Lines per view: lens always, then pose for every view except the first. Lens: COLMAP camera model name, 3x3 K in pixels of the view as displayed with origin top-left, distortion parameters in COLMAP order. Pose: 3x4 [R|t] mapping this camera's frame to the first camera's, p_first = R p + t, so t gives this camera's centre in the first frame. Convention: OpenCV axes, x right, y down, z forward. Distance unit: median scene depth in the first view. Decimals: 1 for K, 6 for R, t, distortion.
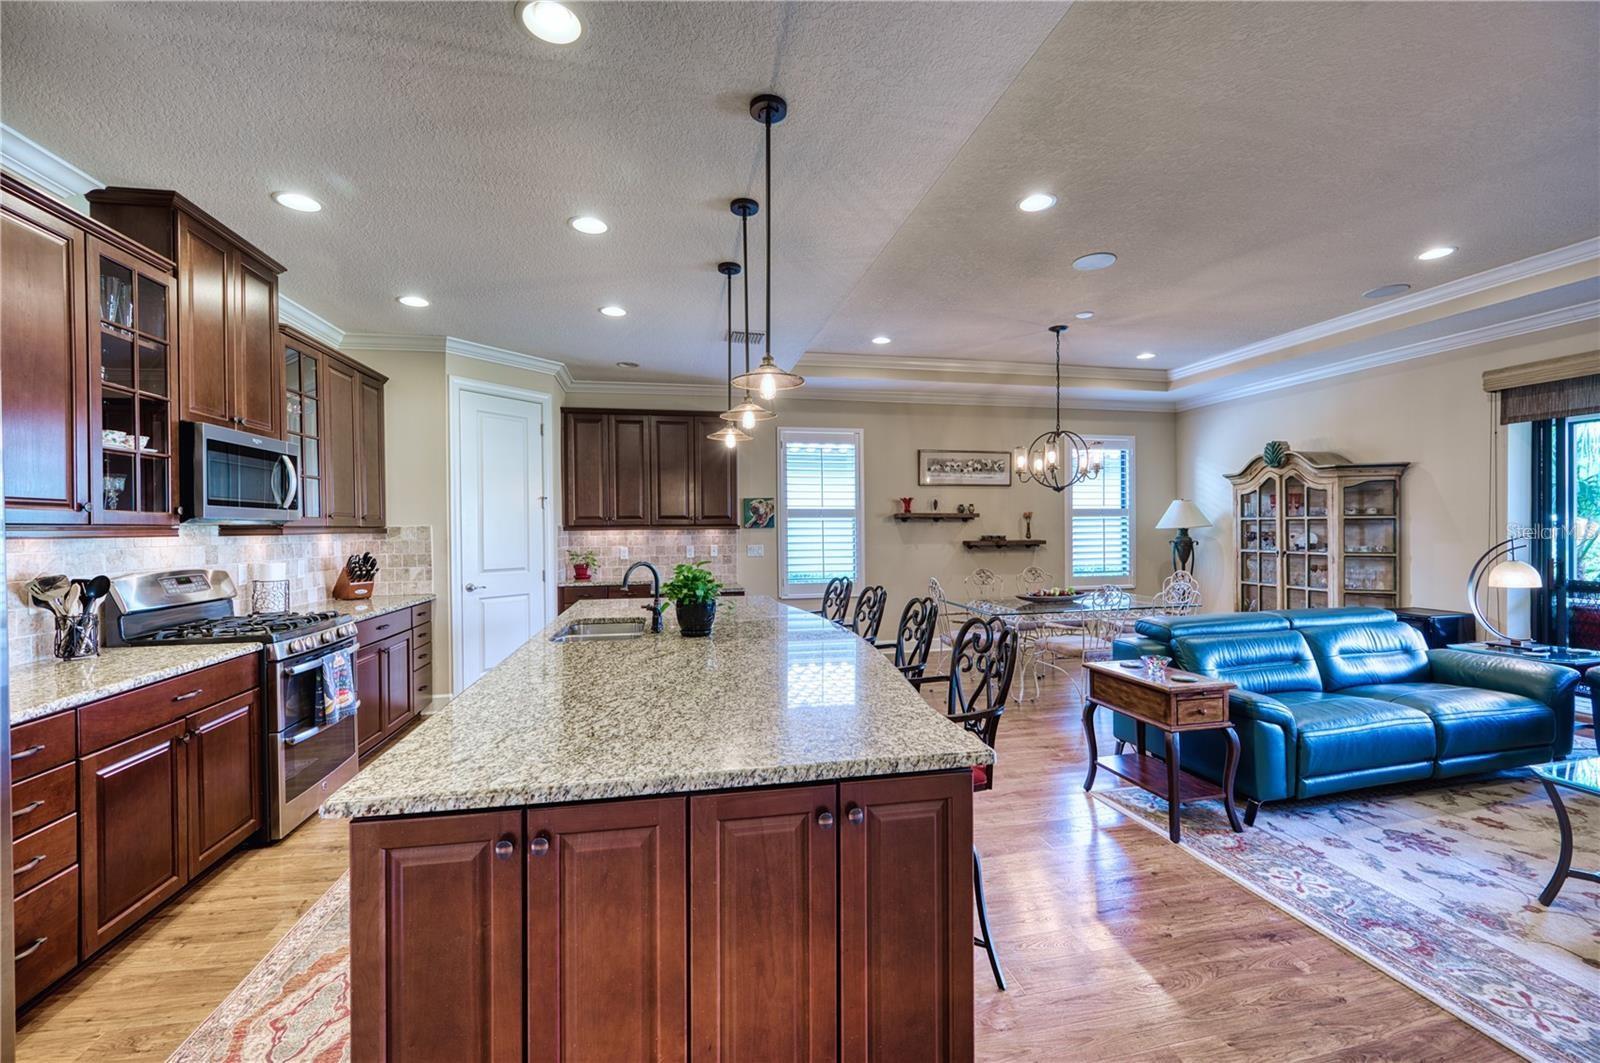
lens RADIAL K [[642.3, 0, 802.7], [0, 642.3, 531.2], [0, 0, 1]] dist [-0.022281, -0.001410]
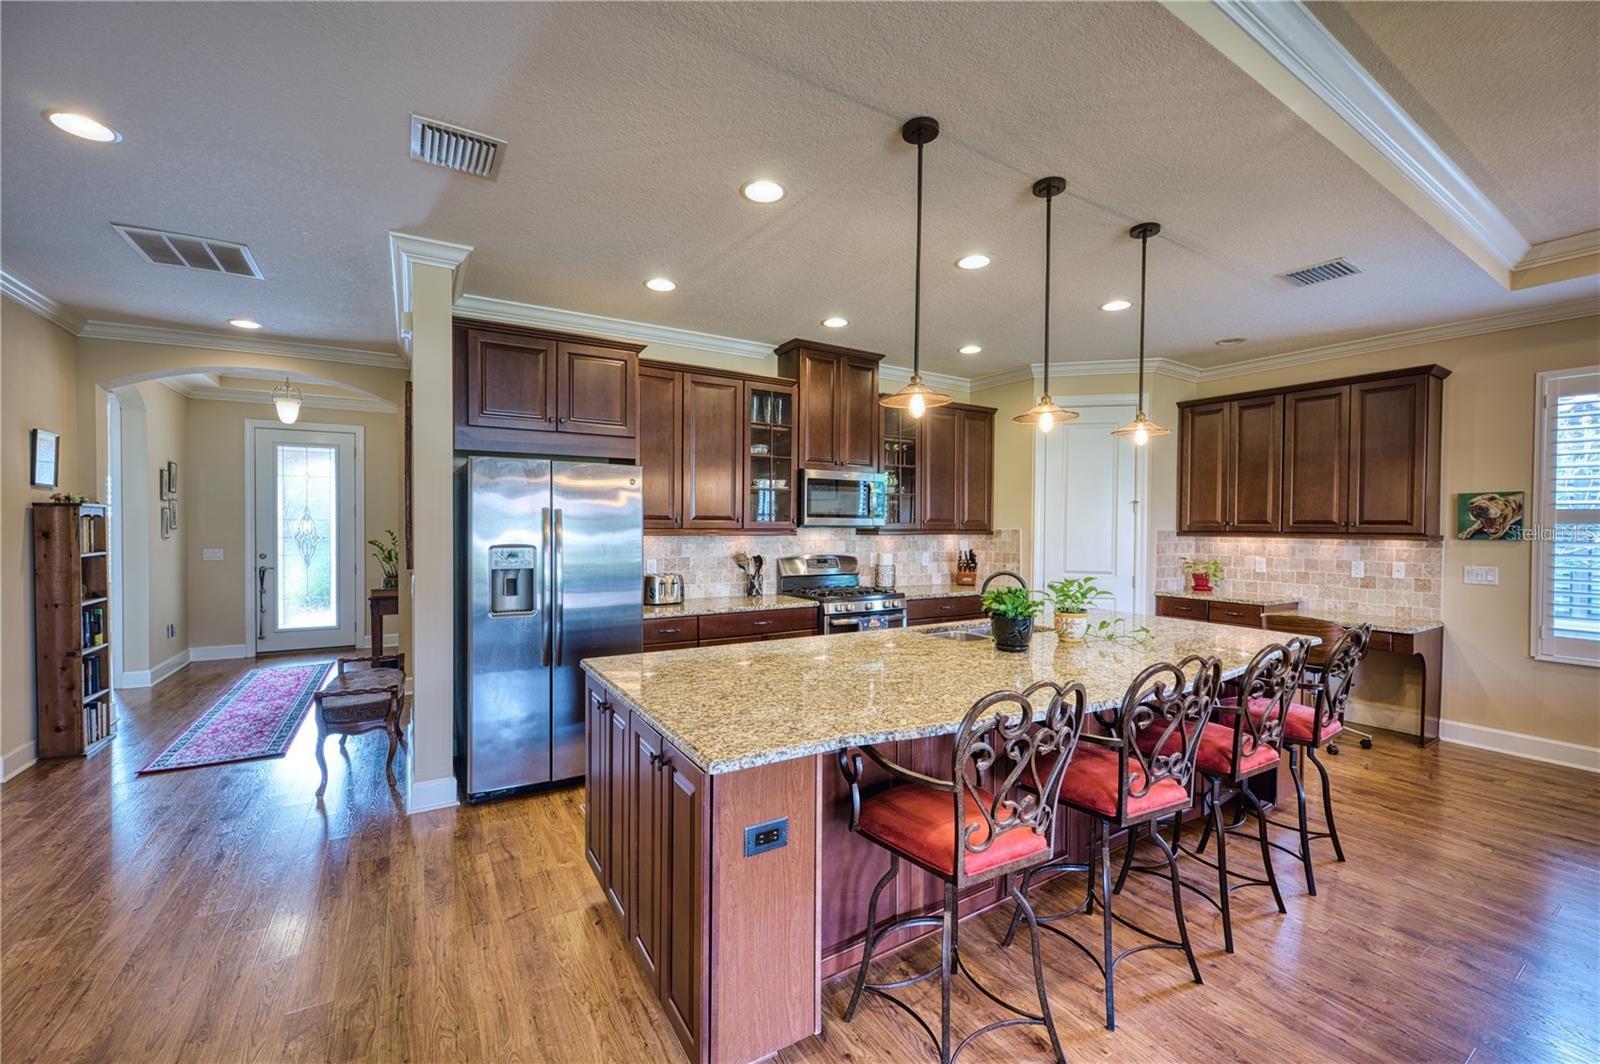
lens RADIAL K [[642.3, 0, 803.2], [0, 642.3, 532.1], [0, 0, 1]] dist [-0.022305, -0.001787]
pose [[0.338653, 0.022116, -0.940652, 0.339690], [-0.015667, 0.999718, 0.017864, -0.015888], [0.940781, 0.008687, 0.338903, 0.197026]]
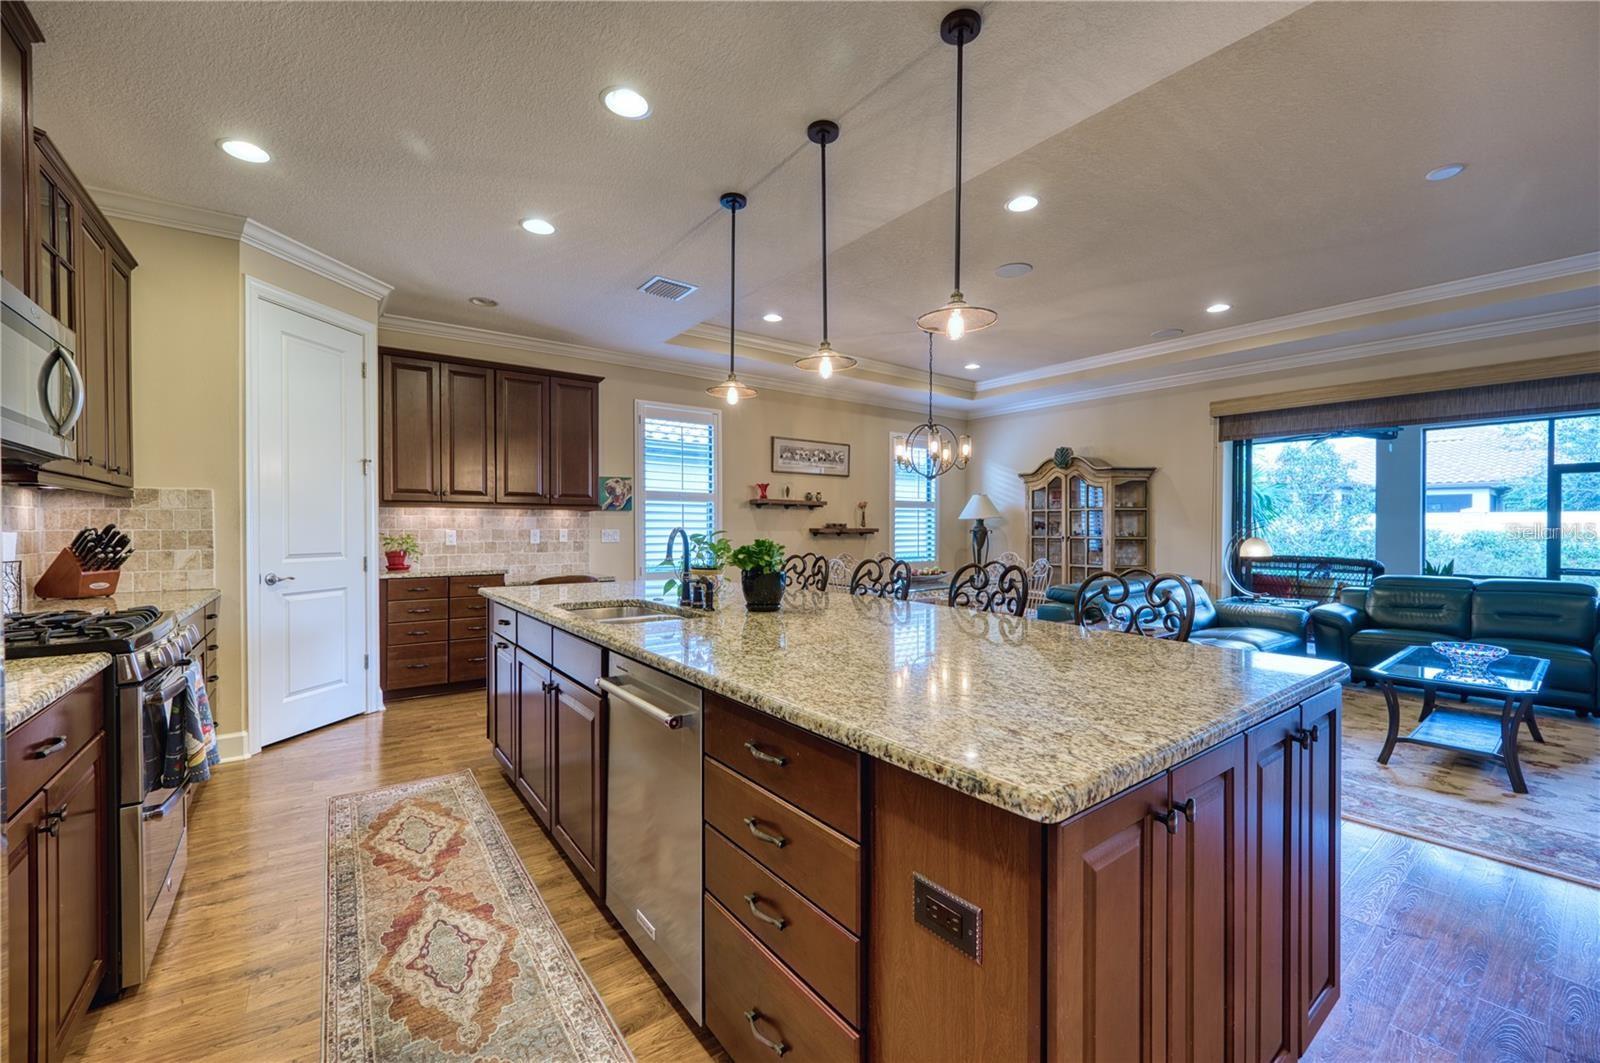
lens RADIAL K [[642.3, 0, 801.3], [0, 642.3, 534.9], [0, 0, 1]] dist [-0.022281, -0.001410]
pose [[0.904511, 0.004494, 0.426427, -0.260324], [-0.006031, 0.999979, 0.002255, 0.030719], [-0.426408, -0.004612, 0.904519, 0.102434]]
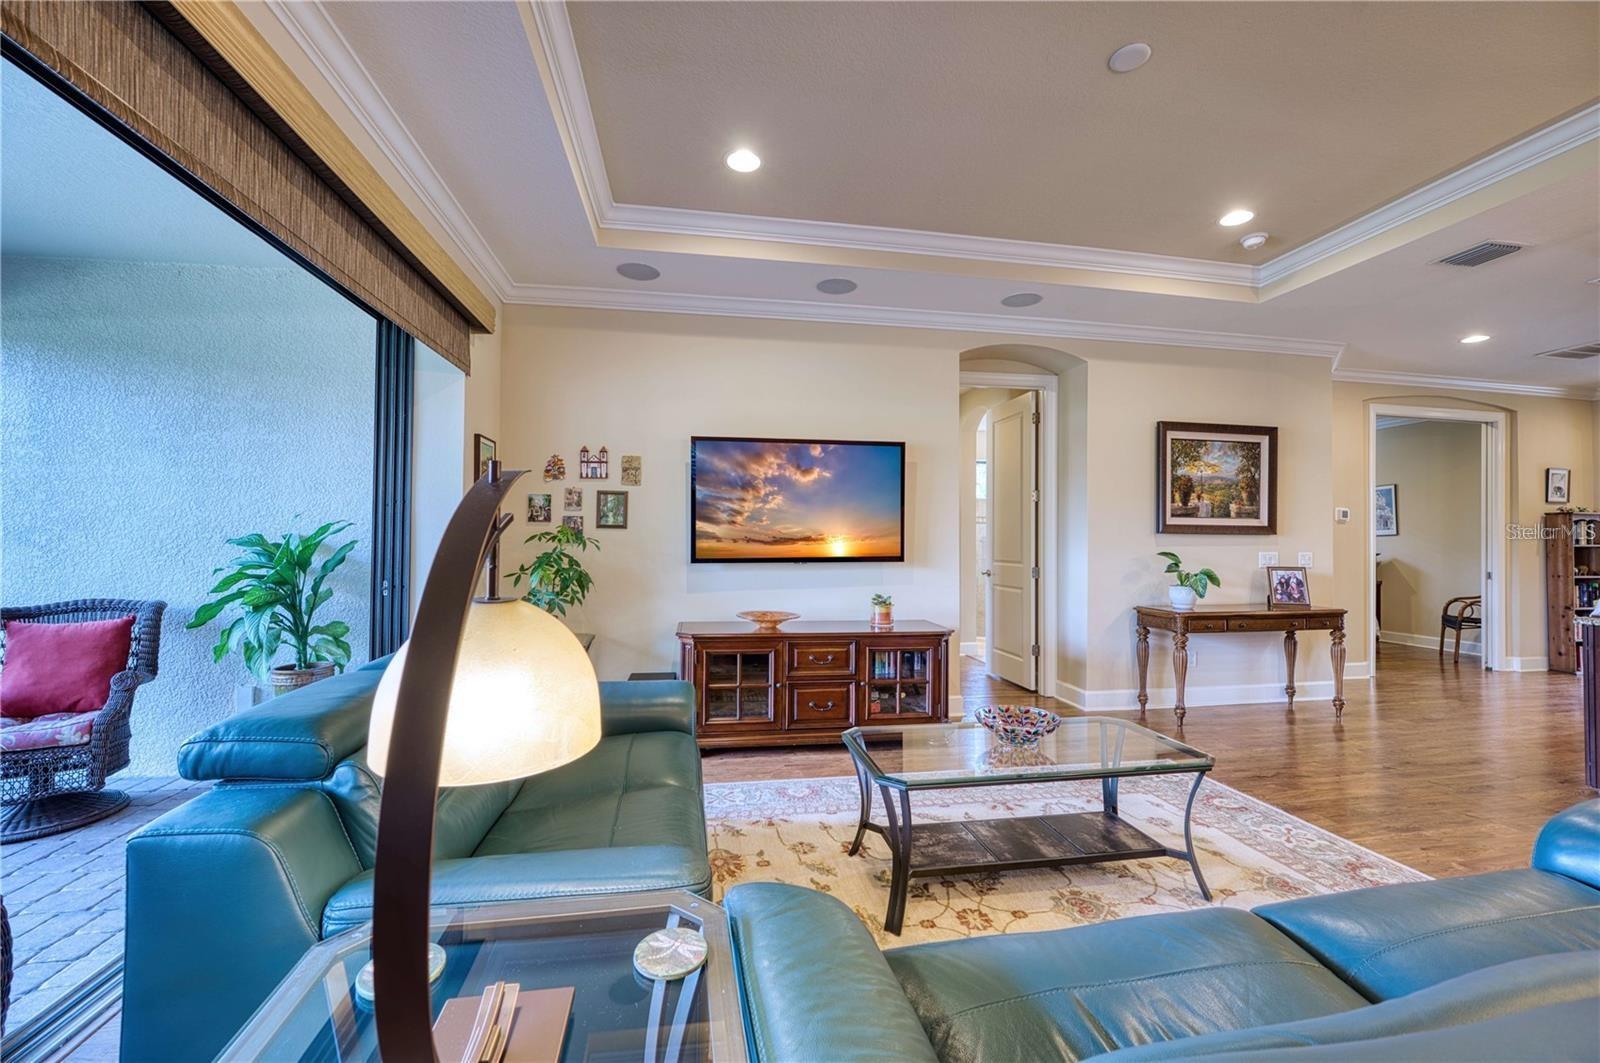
lens RADIAL K [[642.3, 0, 794.7], [0, 642.3, 540.0], [0, 0, 1]] dist [-0.022281, -0.001410]
pose [[-0.998893, 0.001591, 0.047009, 0.724945], [0.001650, 0.999998, 0.001217, 0.022140], [-0.047007, 0.001293, -0.998894, 0.810429]]
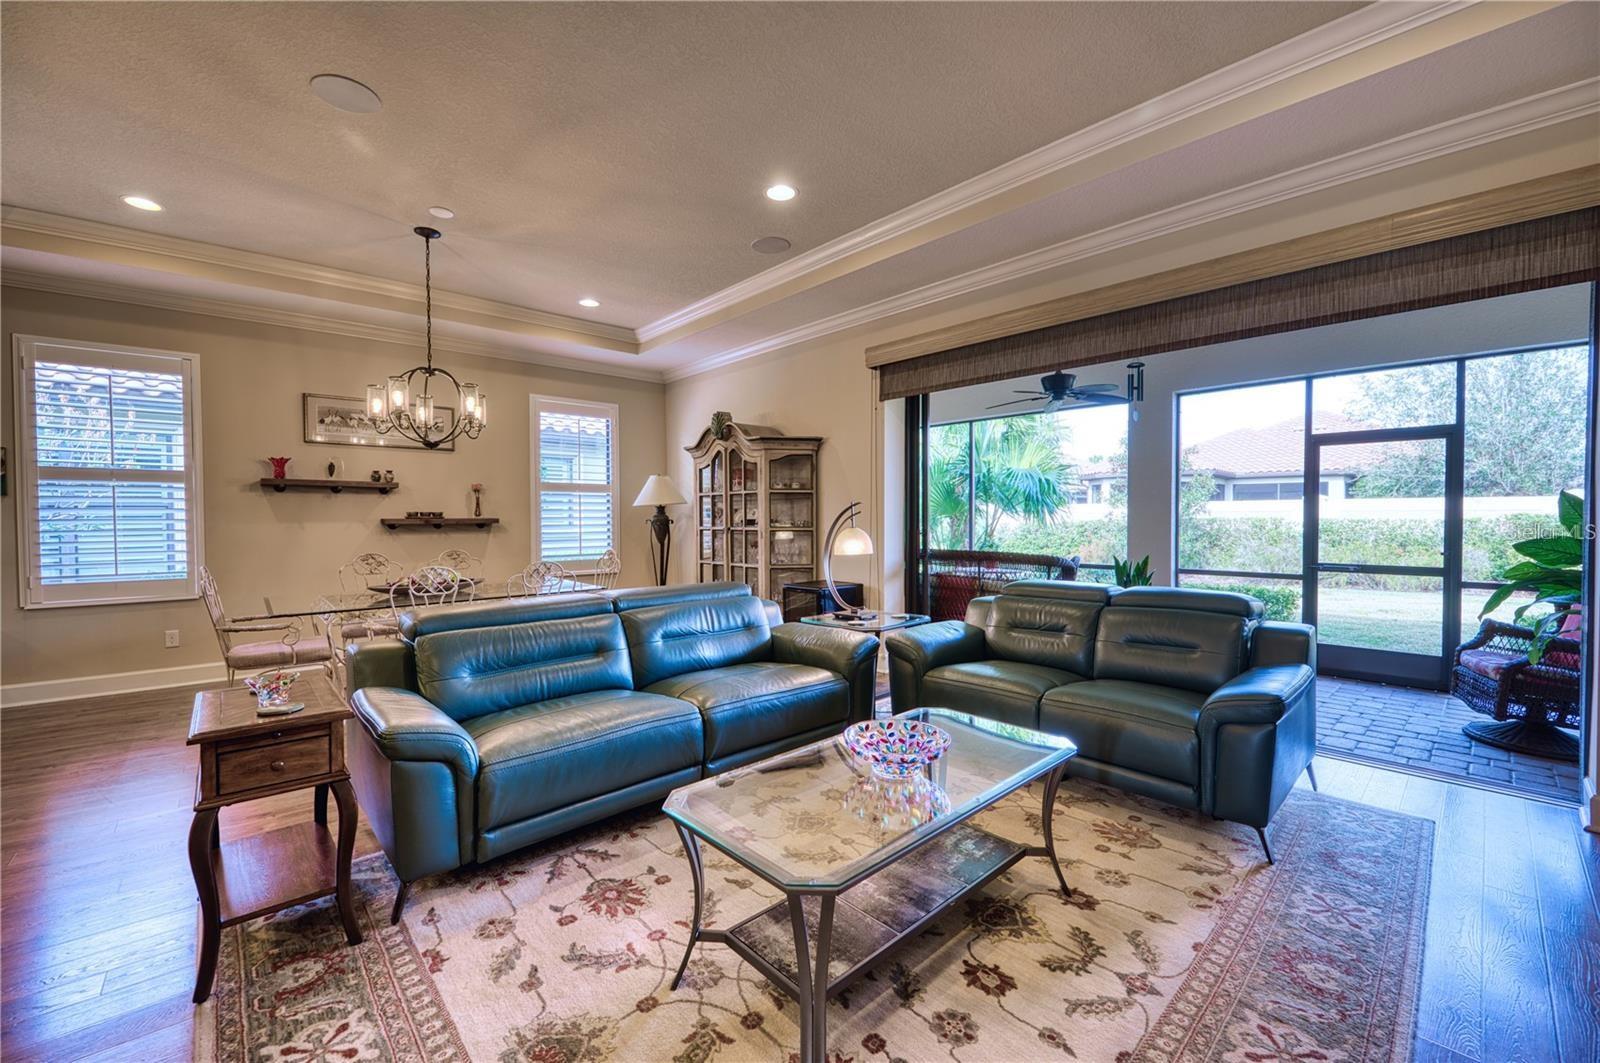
lens RADIAL K [[642.3, 0, 796.4], [0, 642.3, 537.1], [0, 0, 1]] dist [-0.022281, -0.001410]
pose [[0.860950, -0.010653, 0.508578, 0.380578], [0.000391, 0.999794, 0.020279, 0.028549], [-0.508689, -0.017261, 0.860777, 0.120946]]
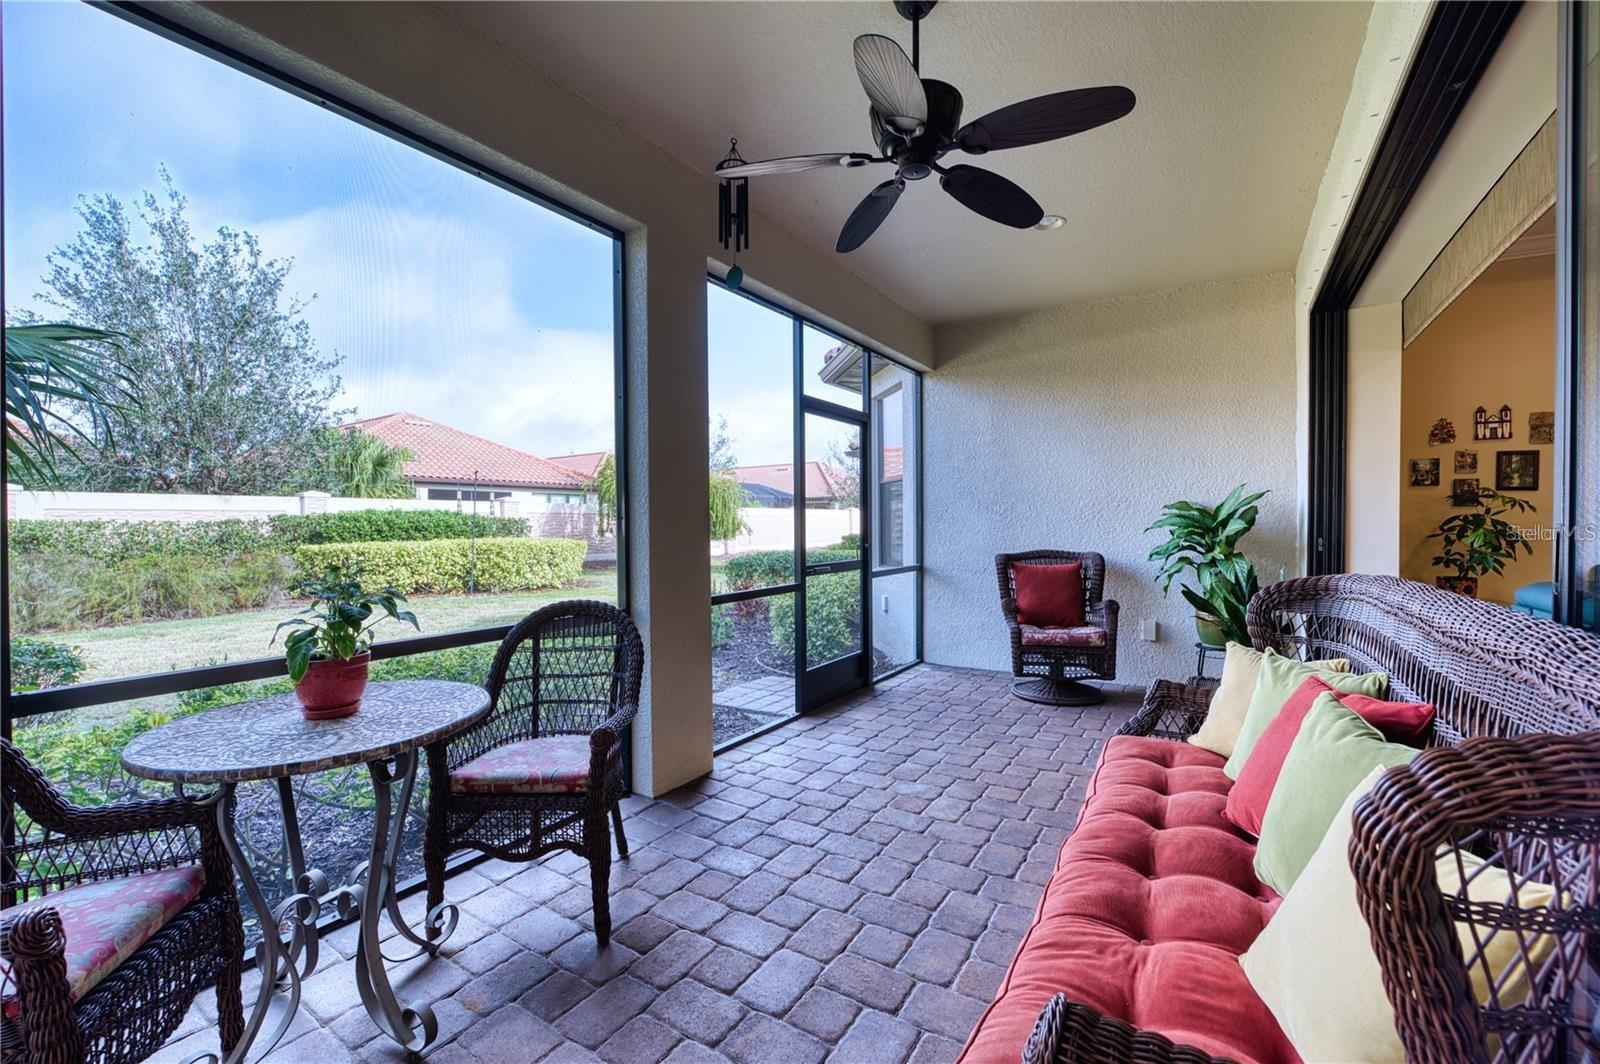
lens RADIAL K [[642.3, 0, 814.7], [0, 642.3, 542.5], [0, 0, 1]] dist [-0.022305, -0.001787]
pose [[-0.730768, -0.013983, 0.682483, 1.079182], [0.013220, 0.999313, 0.034630, 0.033846], [-0.682498, 0.034329, -0.730081, 1.128610]]
